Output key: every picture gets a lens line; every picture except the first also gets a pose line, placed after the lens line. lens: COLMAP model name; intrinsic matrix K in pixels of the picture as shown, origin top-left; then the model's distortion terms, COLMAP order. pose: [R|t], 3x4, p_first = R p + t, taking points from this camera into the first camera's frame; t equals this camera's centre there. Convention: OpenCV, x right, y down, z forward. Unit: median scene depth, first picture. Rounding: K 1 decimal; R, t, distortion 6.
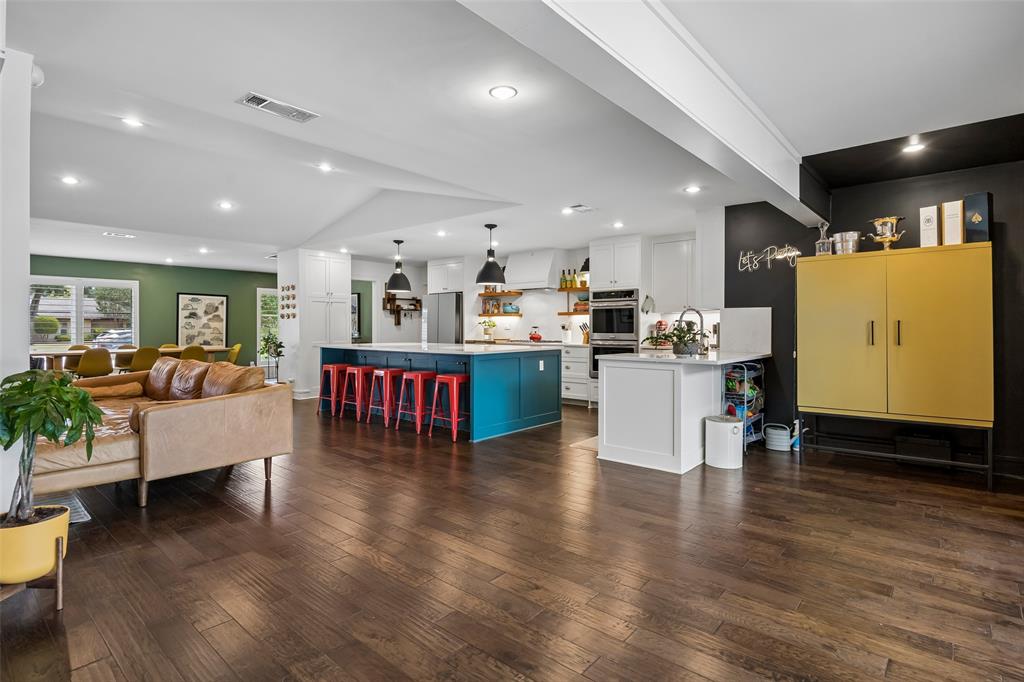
lens RADIAL K [[511.7, 0, 509.7], [0, 511.7, 334.8], [0, 0, 1]] dist [-0.013241, -0.000078]
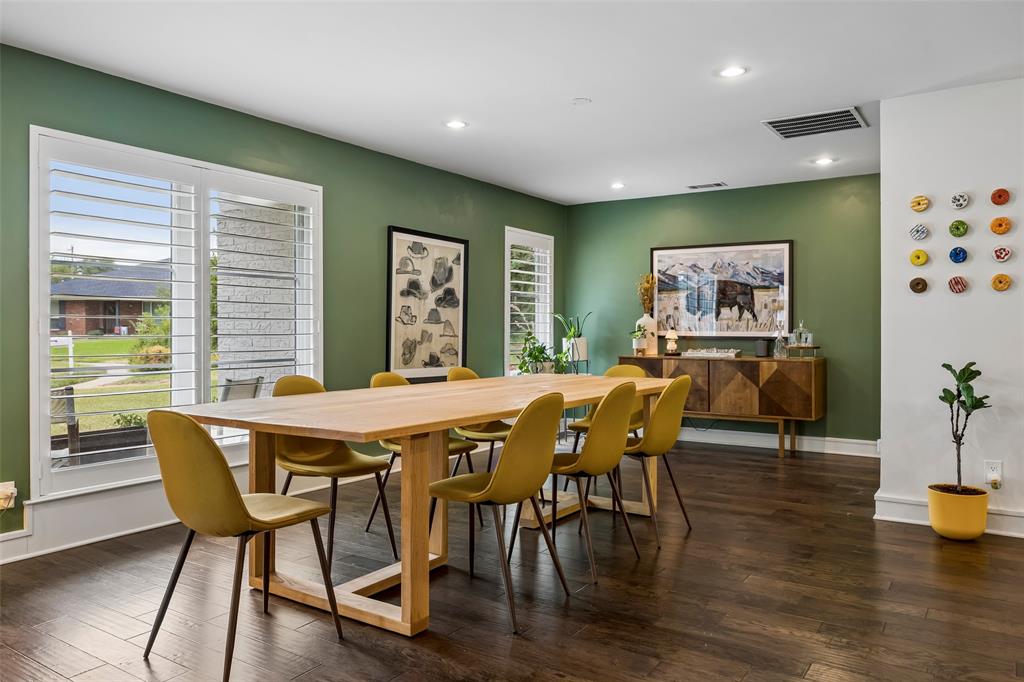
lens RADIAL K [[726.1, 0, 513.7], [0, 726.1, 339.0], [0, 0, 1]] dist [-0.000045, -0.000839]
pose [[0.990075, 0.000434, 0.140543, -0.654299], [-0.000485, 1.000000, 0.000325, -0.000626], [-0.140542, -0.000390, 0.990075, 0.473396]]
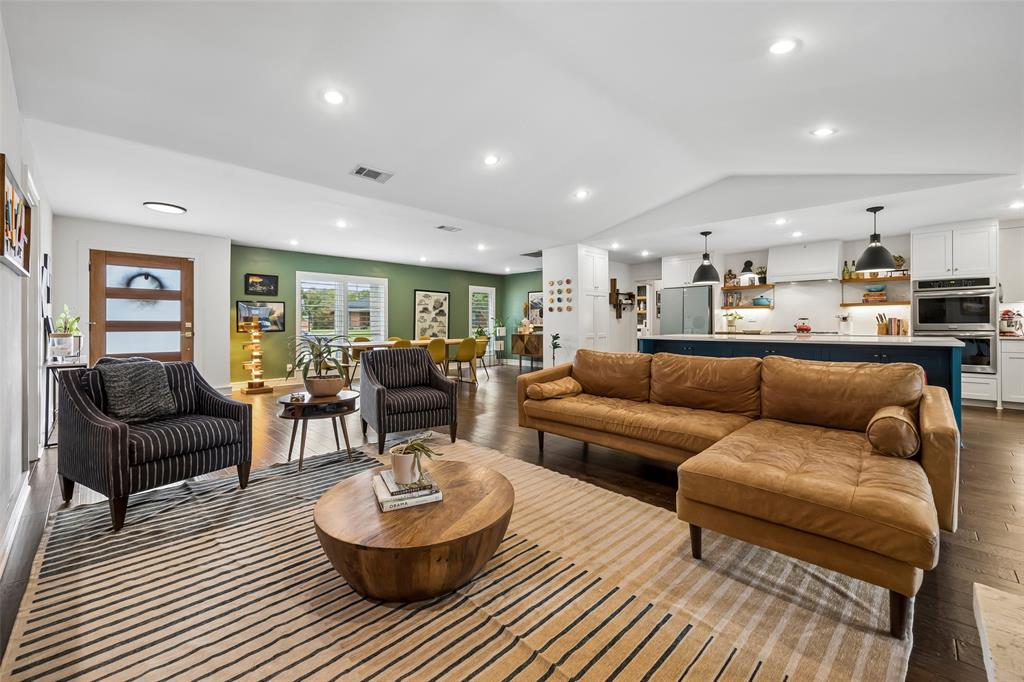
lens RADIAL K [[413.5, 0, 513.6], [0, 413.5, 331.5], [0, 0, 1]] dist [0.009026, -0.001813]
pose [[0.998459, -0.001742, -0.055463, -0.399422], [0.002012, 0.999986, 0.004803, 0.004567], [0.055454, -0.004907, 0.998449, 0.119908]]
